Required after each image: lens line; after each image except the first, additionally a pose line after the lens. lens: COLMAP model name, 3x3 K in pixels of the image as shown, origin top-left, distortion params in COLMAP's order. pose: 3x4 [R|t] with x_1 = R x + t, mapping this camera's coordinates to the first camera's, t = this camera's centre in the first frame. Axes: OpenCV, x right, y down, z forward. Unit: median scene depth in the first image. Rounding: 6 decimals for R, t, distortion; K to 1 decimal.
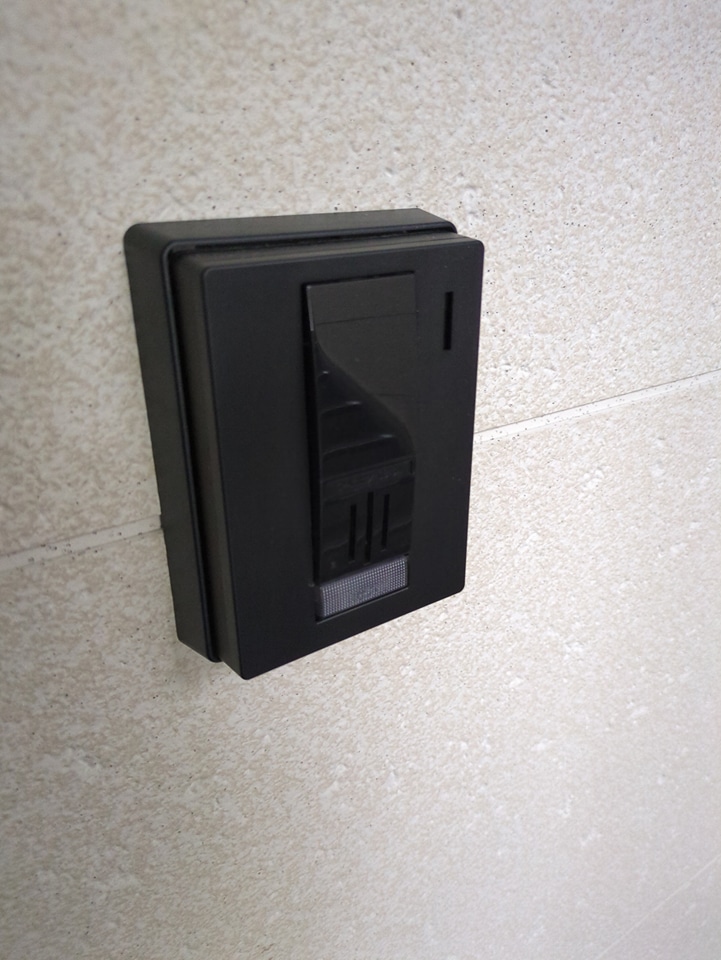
lens RADIAL K [[716.3, 0, 360.5], [0, 716.3, 480.0], [0, 0, 1]] dist [0.024682, -0.001031]
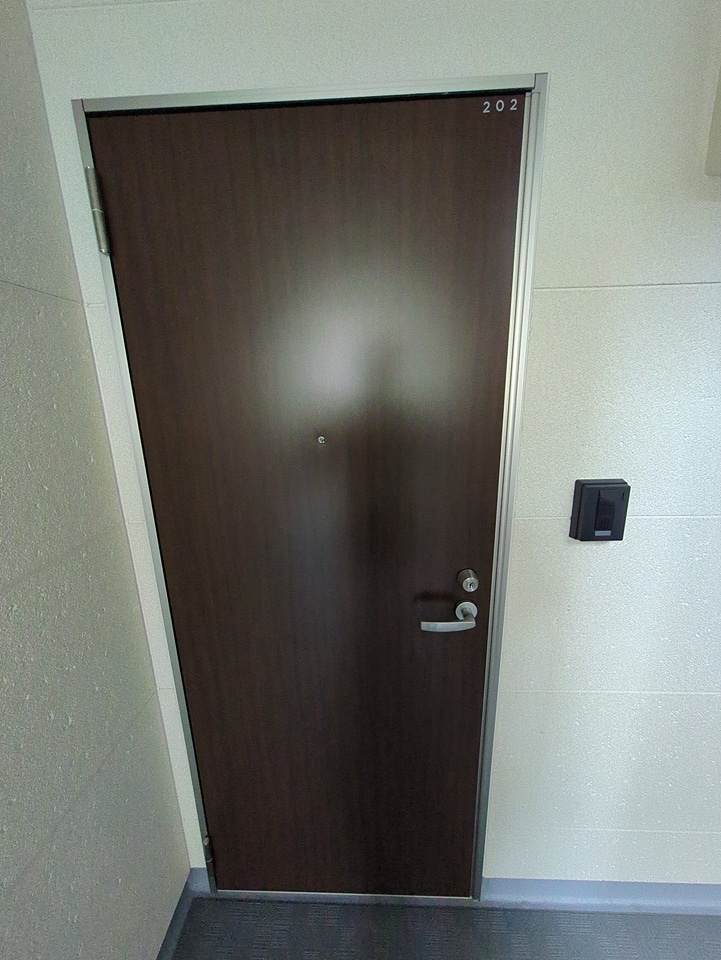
lens RADIAL K [[378.4, 0, 359.5], [0, 378.4, 483.2], [0, 0, 1]] dist [0.001038, 0.000004]
pose [[0.808847, 0.133922, -0.572565, 0.122153], [-0.218081, 0.972598, -0.080588, 0.448200], [0.546083, 0.190049, 0.815889, -3.023921]]
